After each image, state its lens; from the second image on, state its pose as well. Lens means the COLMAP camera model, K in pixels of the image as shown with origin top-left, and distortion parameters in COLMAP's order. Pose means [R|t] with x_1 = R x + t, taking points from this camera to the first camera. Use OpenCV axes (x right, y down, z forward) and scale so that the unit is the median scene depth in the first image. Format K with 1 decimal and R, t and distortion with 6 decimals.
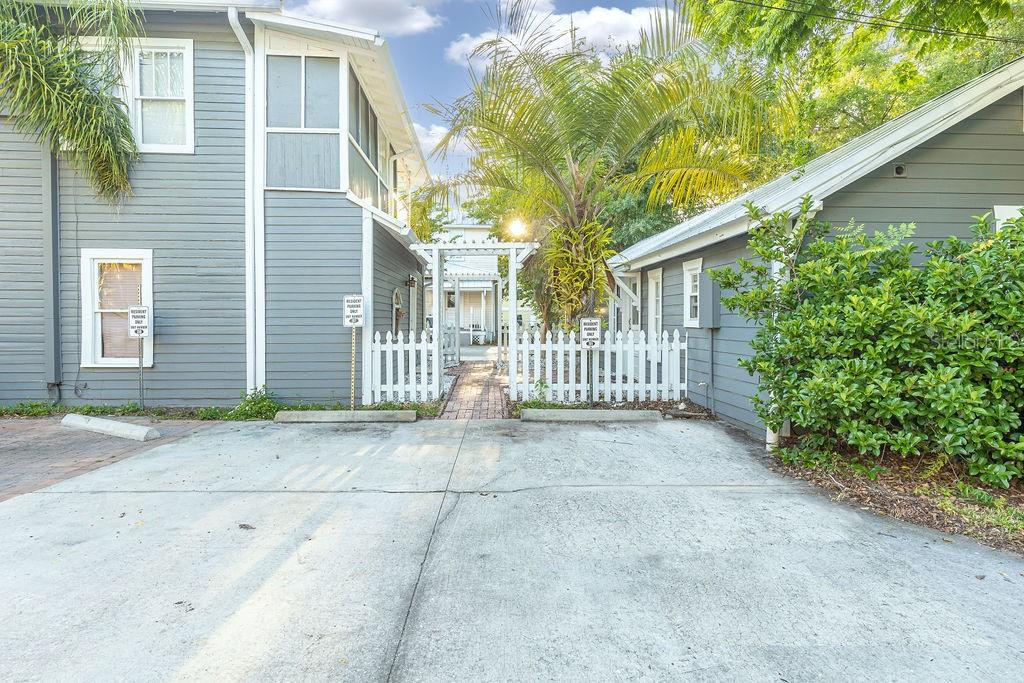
lens RADIAL K [[501.3, 0, 510.2], [0, 501.3, 327.3], [0, 0, 1]] dist [-0.004844, -0.000033]
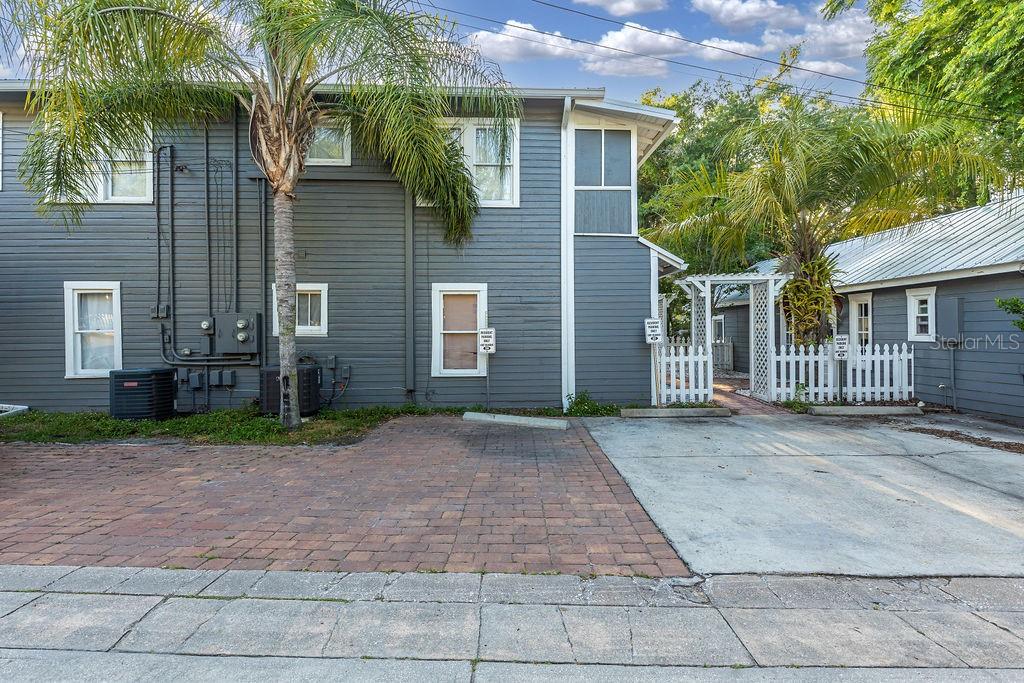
lens RADIAL K [[501.3, 0, 512.8], [0, 501.3, 329.6], [0, 0, 1]] dist [-0.004844, -0.000033]
pose [[0.999827, -0.008577, -0.016496, -0.630901], [0.008250, 0.999770, -0.019778, -0.012847], [0.016662, 0.019638, 0.999668, -0.265553]]
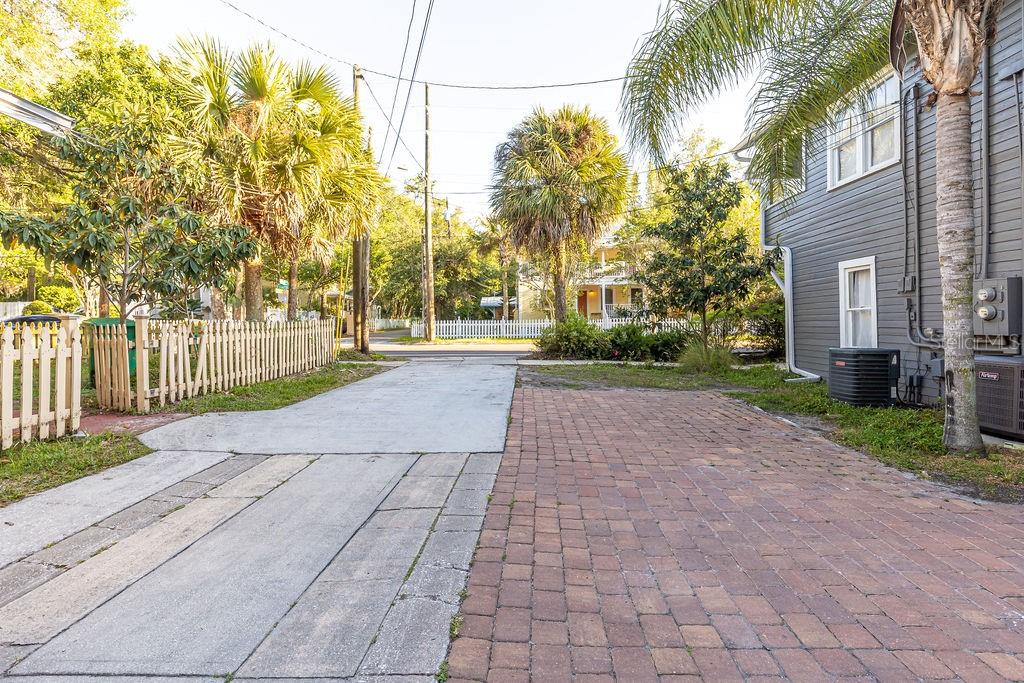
lens RADIAL K [[501.3, 0, 525.2], [0, 501.3, 334.3], [0, 0, 1]] dist [-0.004844, -0.000033]
pose [[-0.038870, 0.022648, -0.998988, -0.416762], [0.000013, 0.999743, 0.022664, -0.007118], [0.999244, 0.000868, -0.038861, 0.183222]]
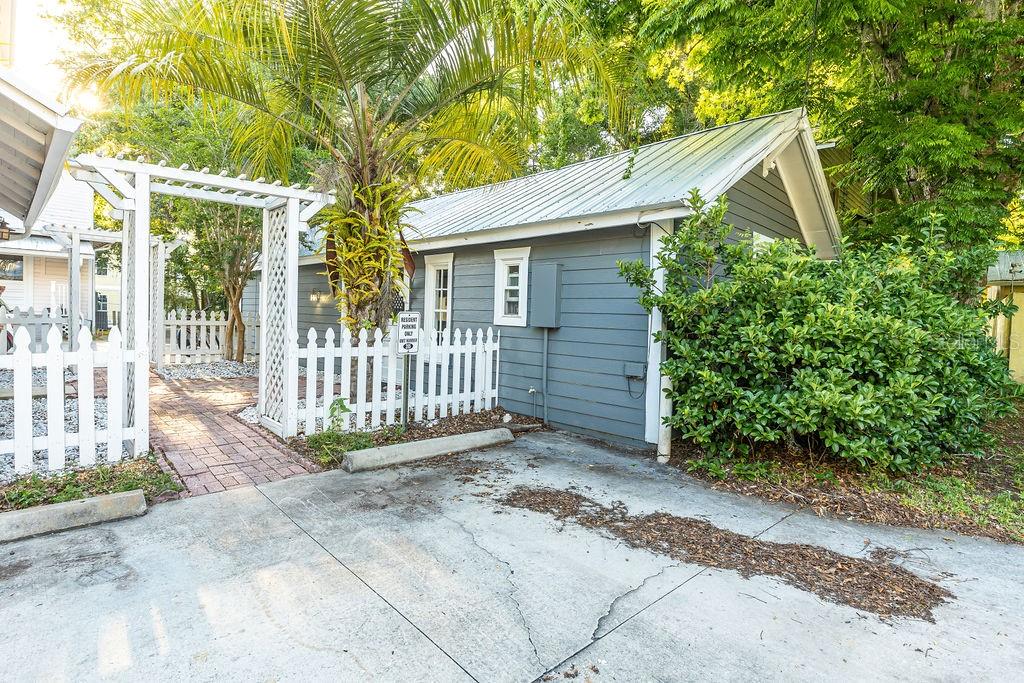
lens RADIAL K [[501.3, 0, 512.3], [0, 501.3, 334.3], [0, 0, 1]] dist [-0.004844, -0.000033]
pose [[0.741866, -0.002876, 0.670542, -0.217179], [-0.021878, 0.999355, 0.028492, -0.009484], [-0.670191, -0.035808, 0.741324, 0.342752]]
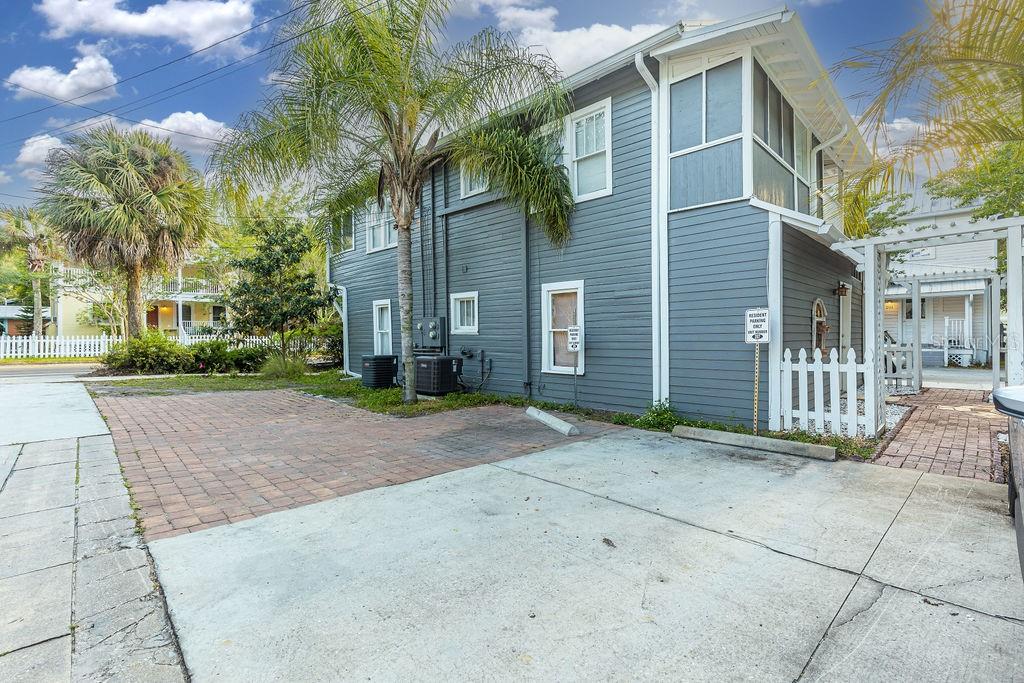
lens RADIAL K [[467.9, 0, 512.2], [0, 467.9, 337.6], [0, 0, 1]] dist [0.008245, -0.002367]
pose [[0.674771, -0.004271, -0.738015, 0.016741], [-0.003556, 0.999953, -0.009038, -0.001842], [0.738019, 0.008723, 0.674724, 0.090901]]
